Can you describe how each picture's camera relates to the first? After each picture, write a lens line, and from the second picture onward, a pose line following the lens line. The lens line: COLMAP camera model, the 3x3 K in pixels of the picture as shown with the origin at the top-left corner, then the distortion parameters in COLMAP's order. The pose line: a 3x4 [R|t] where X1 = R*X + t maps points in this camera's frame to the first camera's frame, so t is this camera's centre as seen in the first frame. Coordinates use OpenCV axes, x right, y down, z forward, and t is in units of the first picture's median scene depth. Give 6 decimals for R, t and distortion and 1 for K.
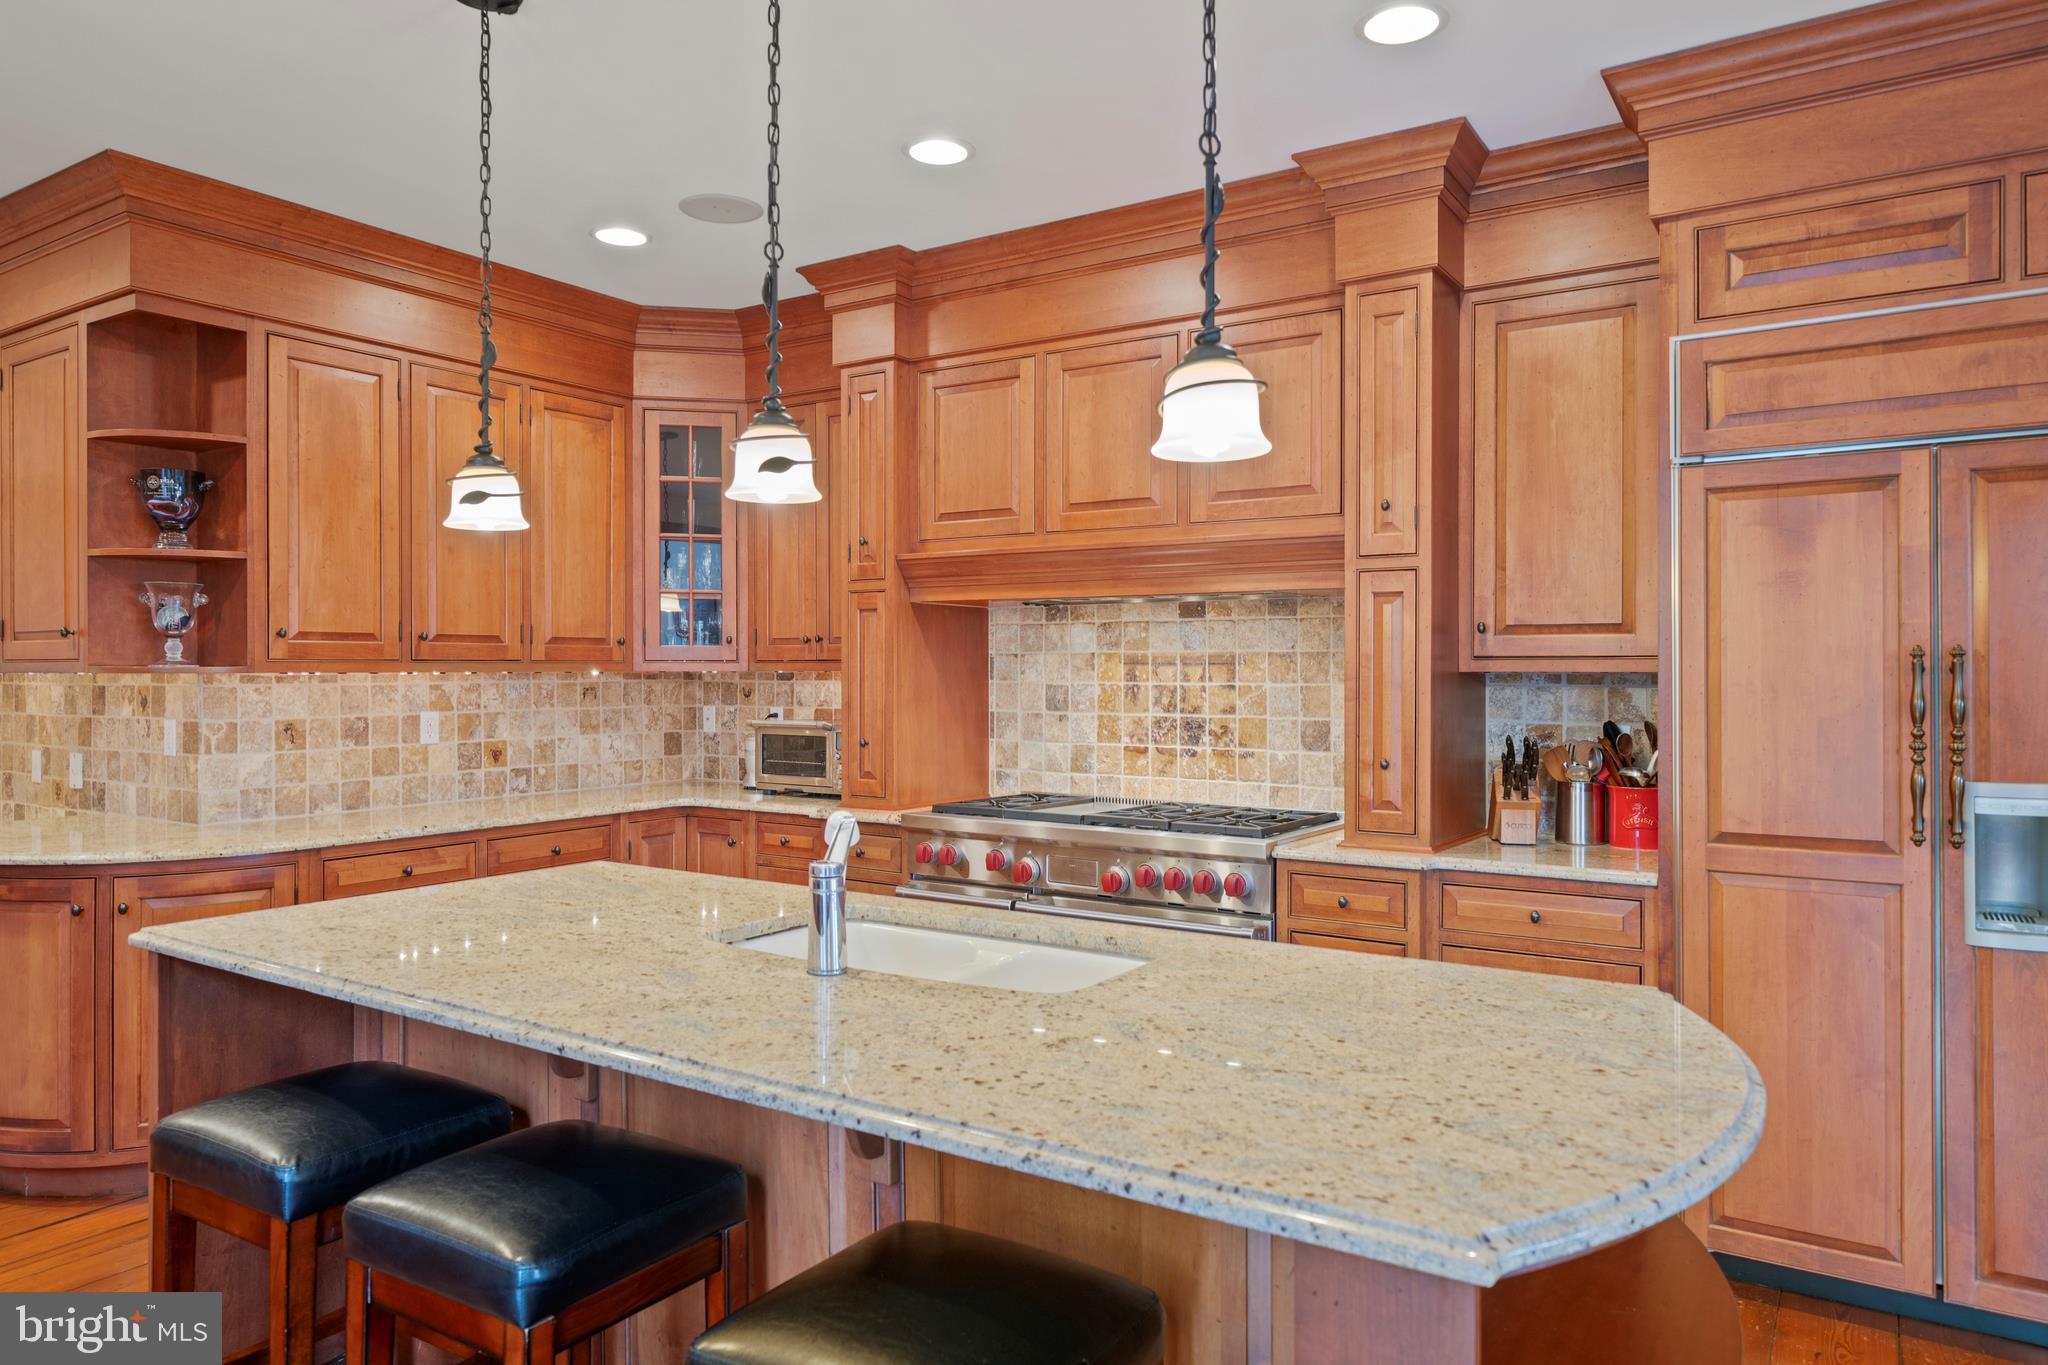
lens RADIAL K [[1324.9, 0, 1021.5], [0, 1324.9, 675.5], [0, 0, 1]] dist [0.005691, 0.001225]
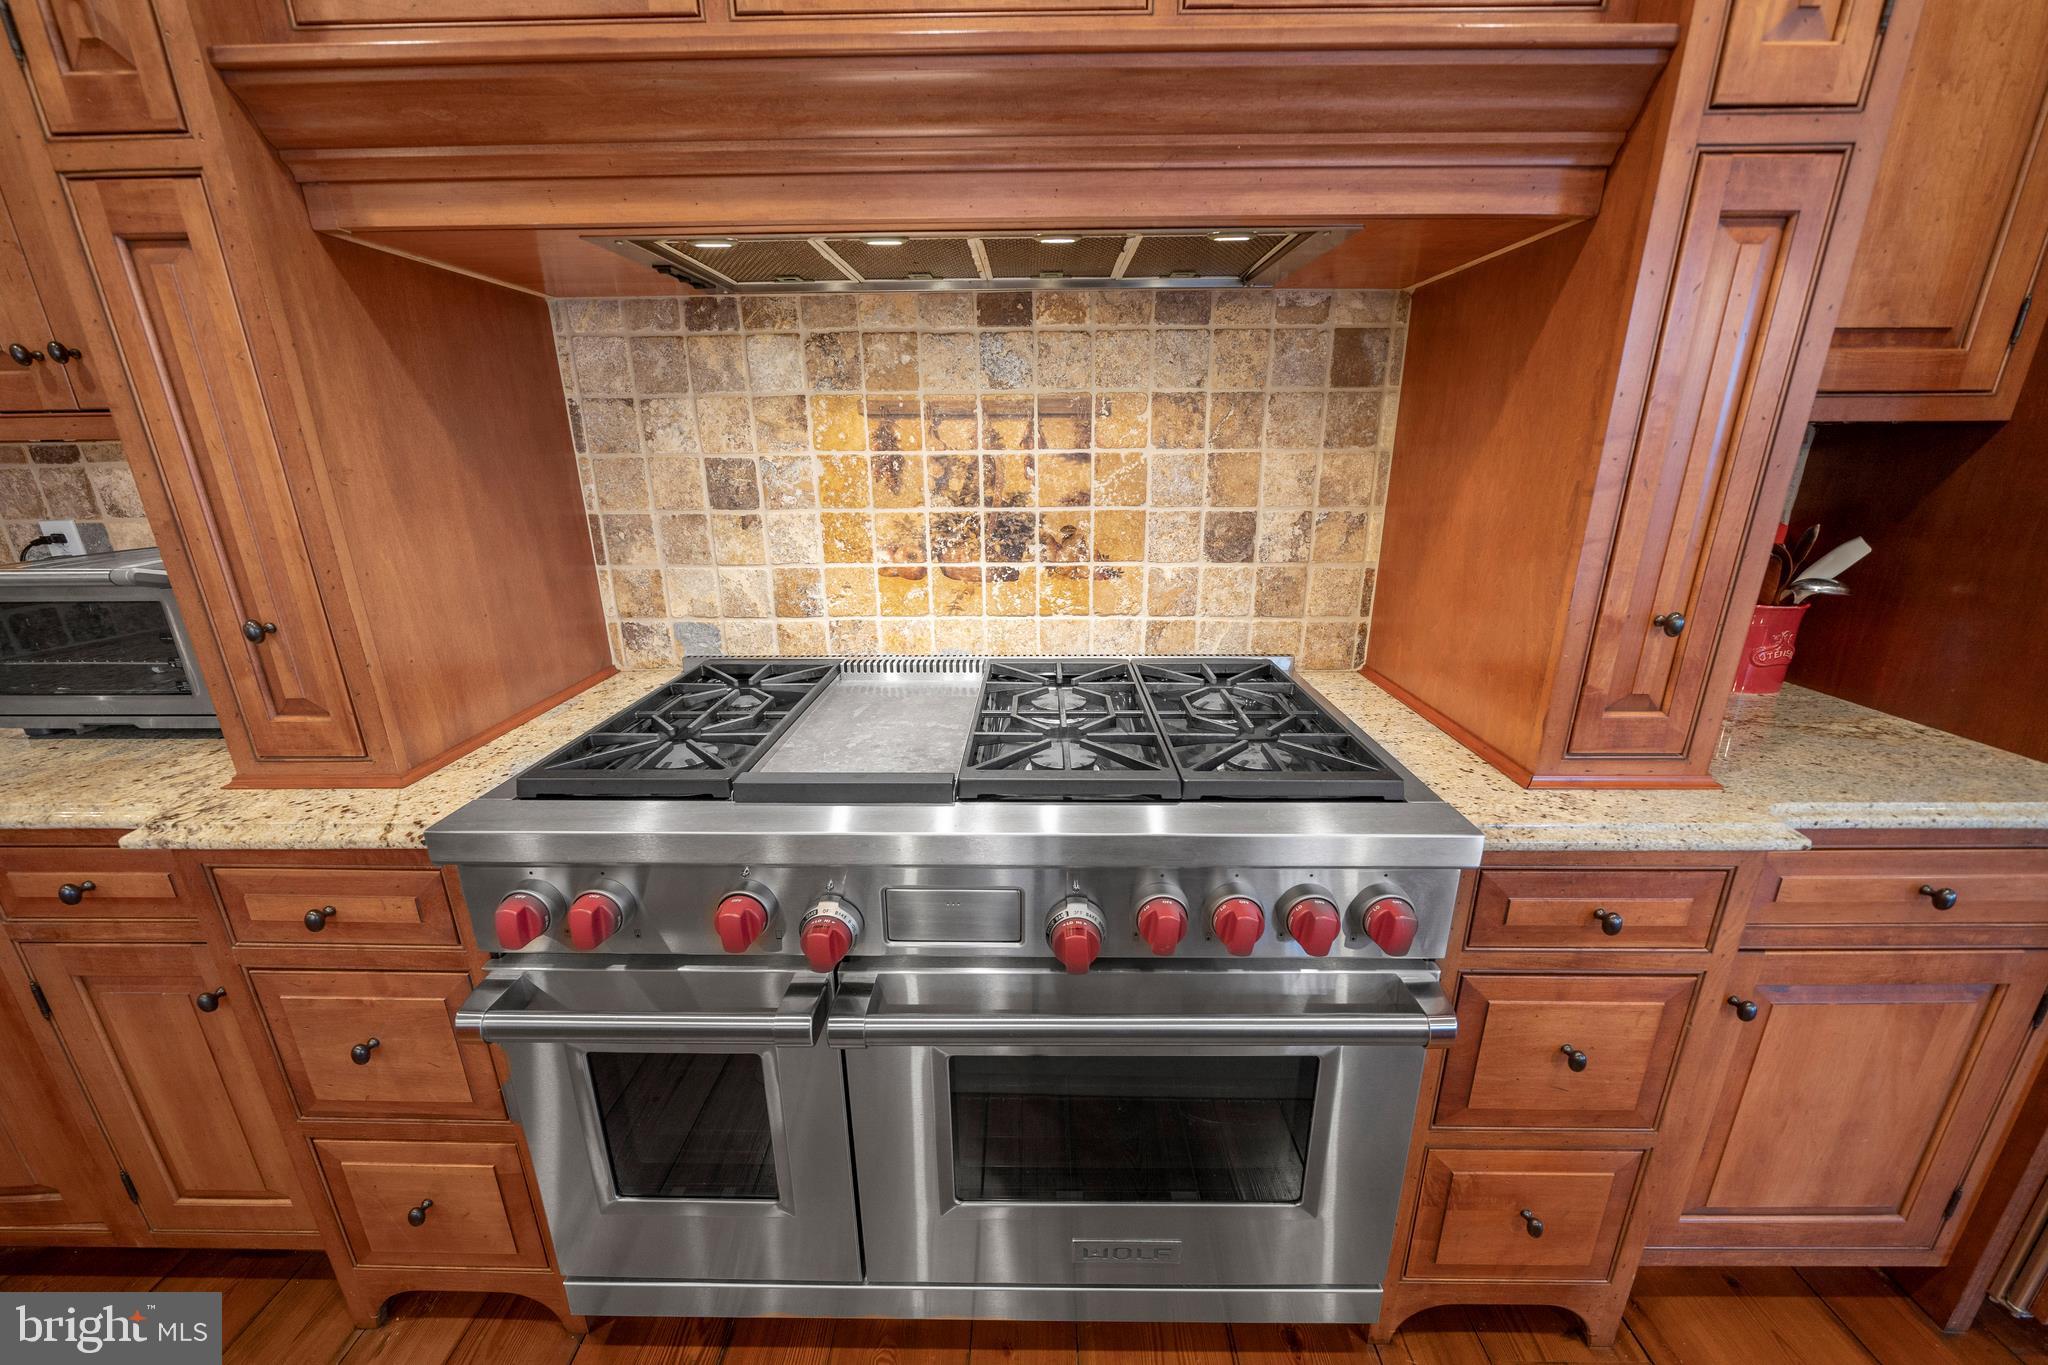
lens RADIAL K [[761.6, 0, 1026.4], [0, 761.6, 680.9], [0, 0, 1]] dist [-0.006966, 0.000157]
pose [[0.842659, -0.169509, 0.511070, -0.045774], [0.011463, 0.954587, 0.297713, 0.002619], [-0.538326, -0.245012, 0.806334, 0.690416]]
